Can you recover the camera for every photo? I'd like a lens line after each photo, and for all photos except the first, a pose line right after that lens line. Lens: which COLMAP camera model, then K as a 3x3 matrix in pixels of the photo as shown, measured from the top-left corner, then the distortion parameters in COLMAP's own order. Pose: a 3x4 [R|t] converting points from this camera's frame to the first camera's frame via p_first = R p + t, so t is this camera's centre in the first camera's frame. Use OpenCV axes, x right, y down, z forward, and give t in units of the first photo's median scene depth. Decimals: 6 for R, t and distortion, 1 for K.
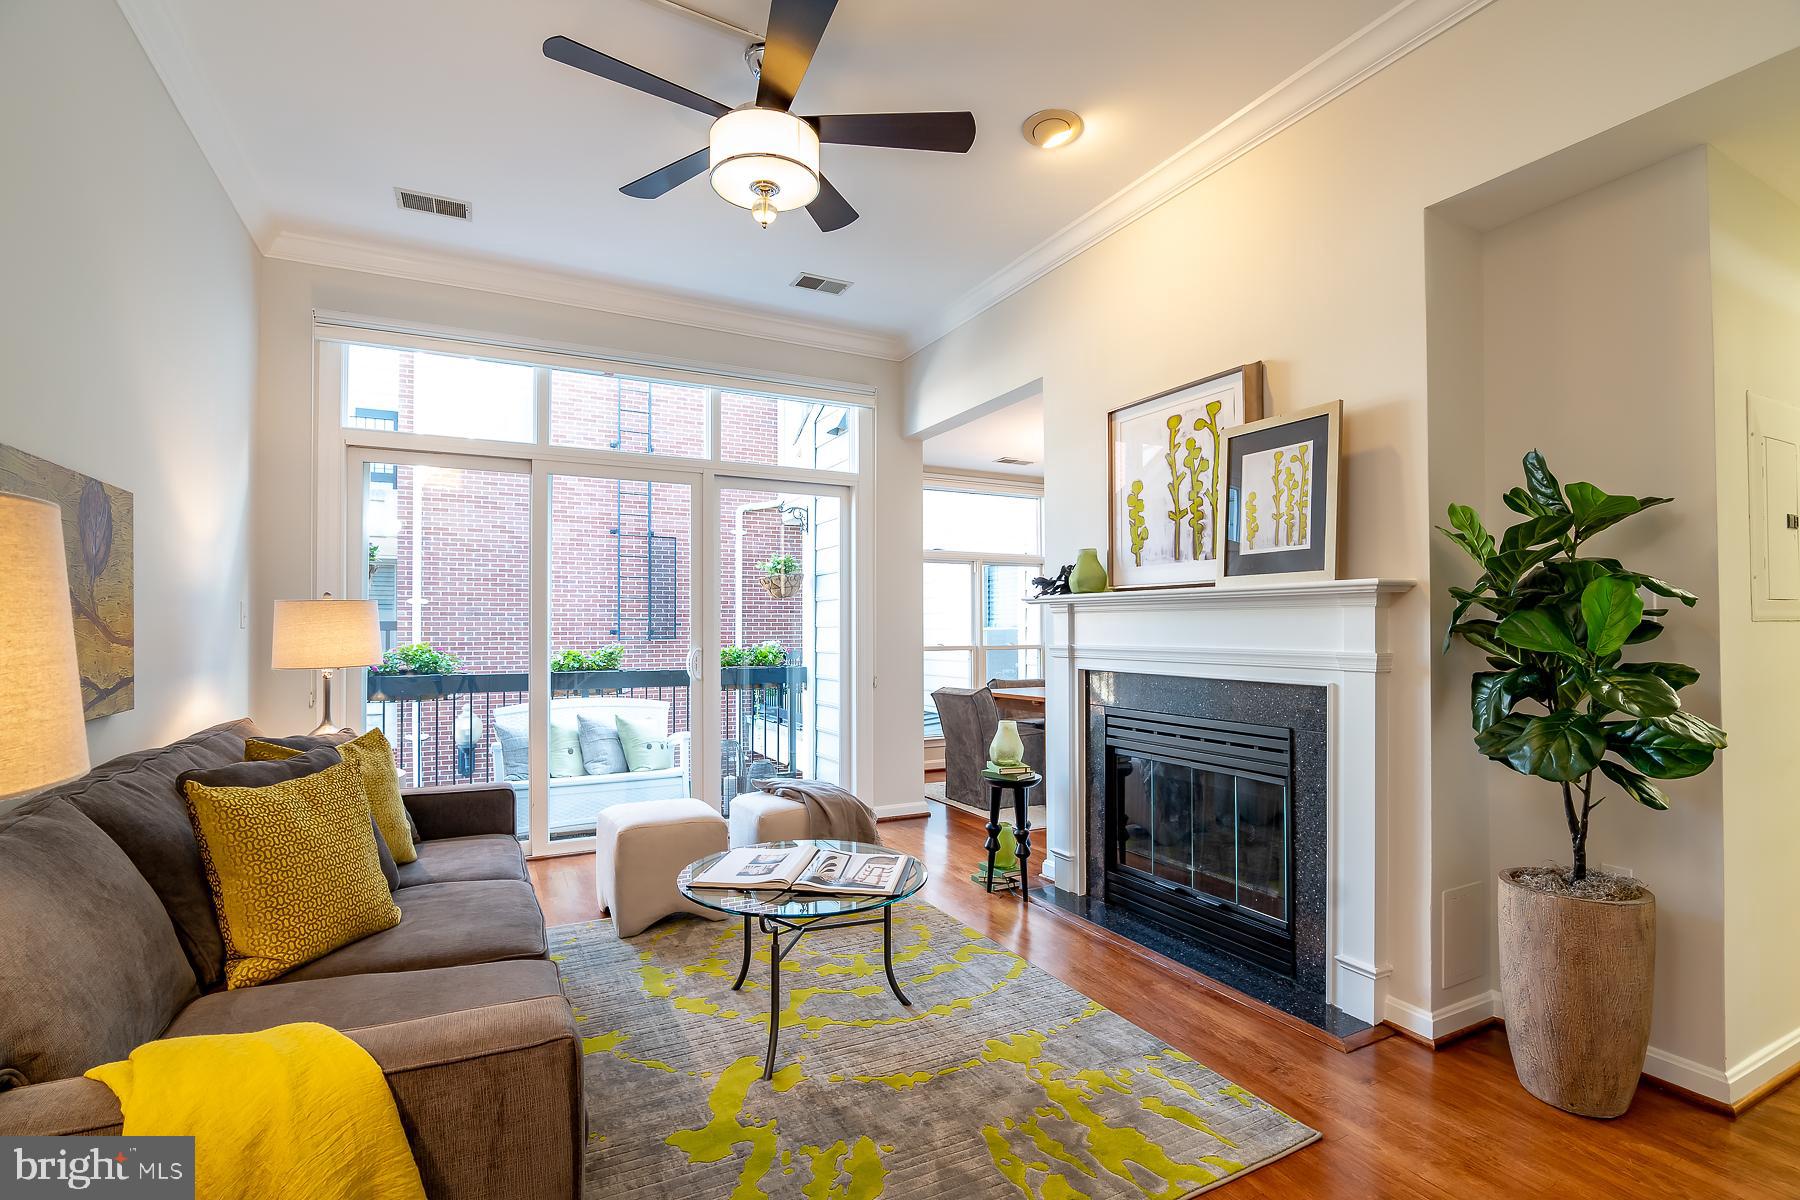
lens RADIAL K [[836.1, 0, 887.0], [0, 836.1, 634.2], [0, 0, 1]] dist [-0.023898, 0.006603]
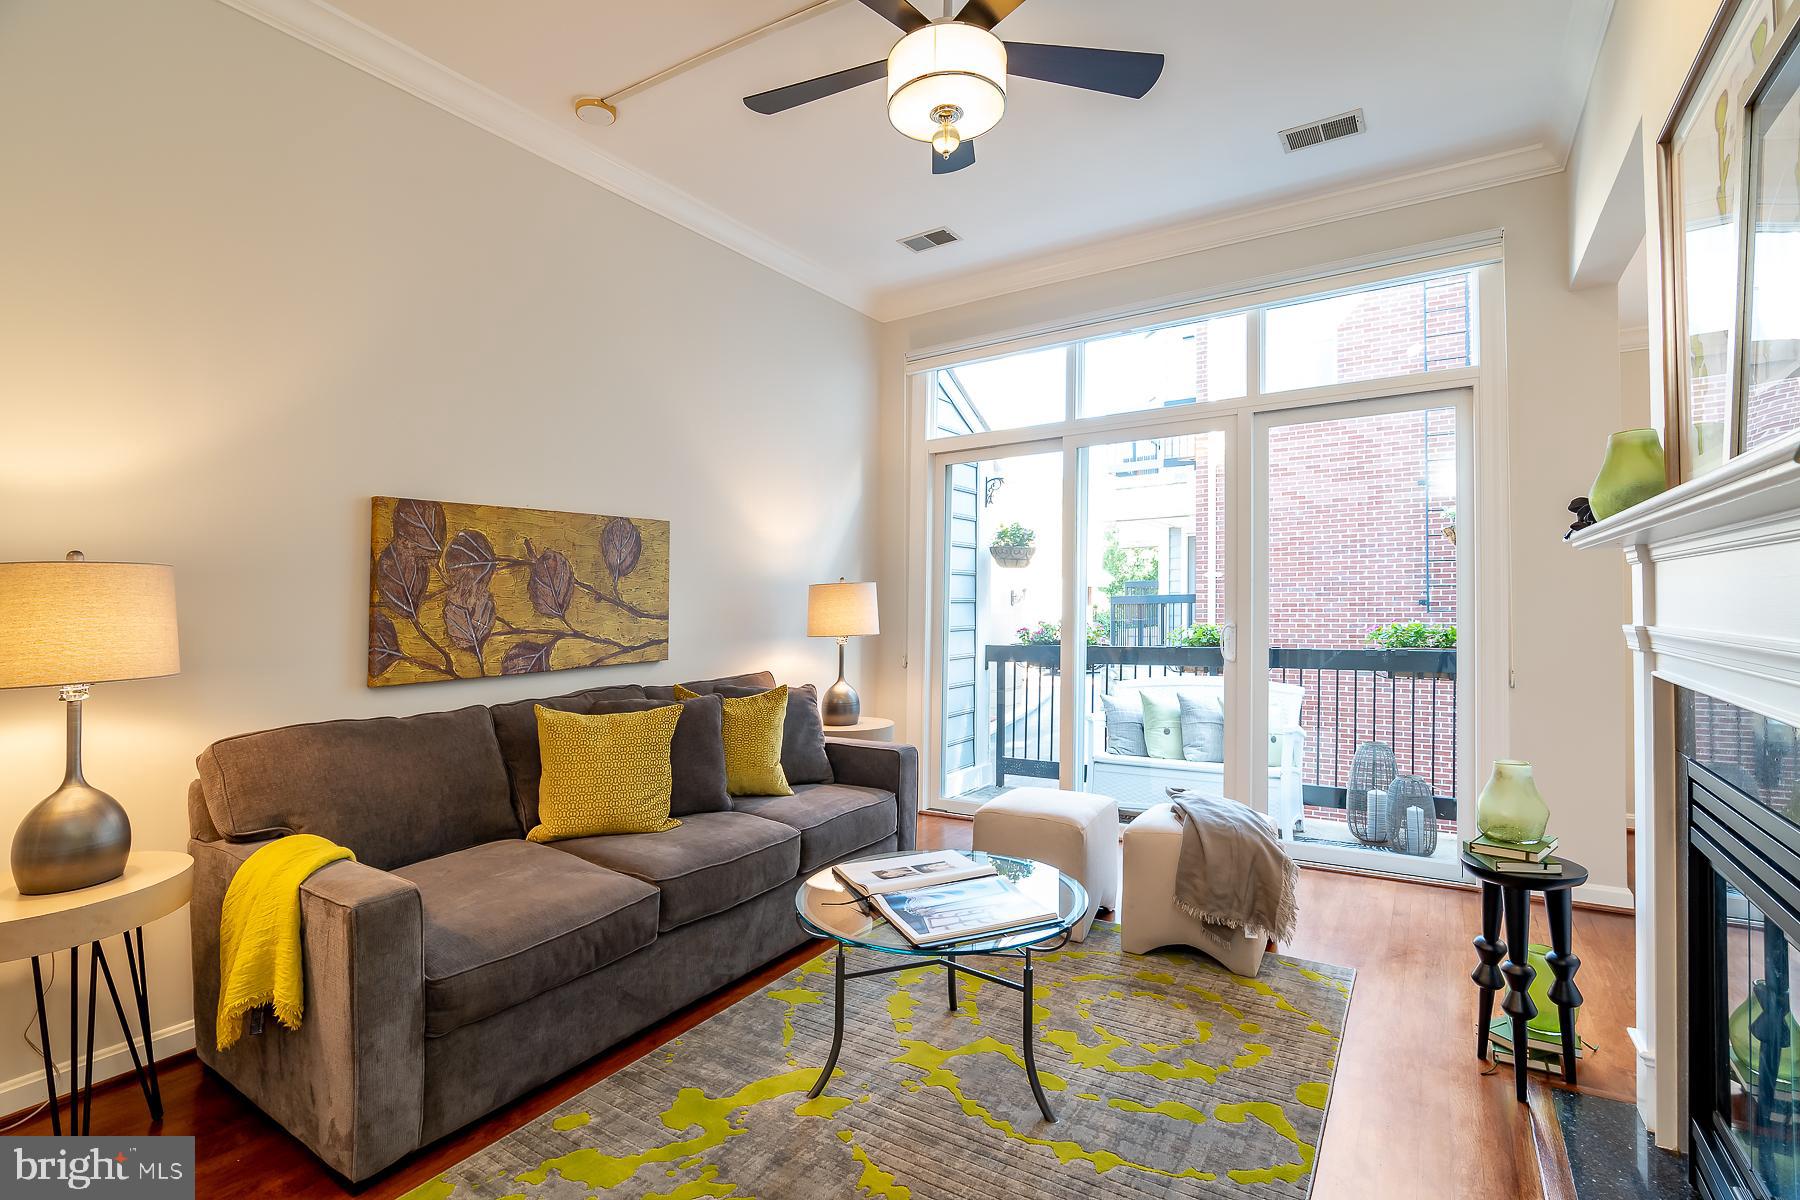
lens RADIAL K [[836.1, 0, 890.0], [0, 836.1, 591.8], [0, 0, 1]] dist [-0.023898, 0.006603]
pose [[0.500705, -0.020252, -0.865381, 0.292334], [0.006325, 0.999785, -0.019737, -0.001232], [0.865595, 0.004409, 0.500725, 0.255831]]
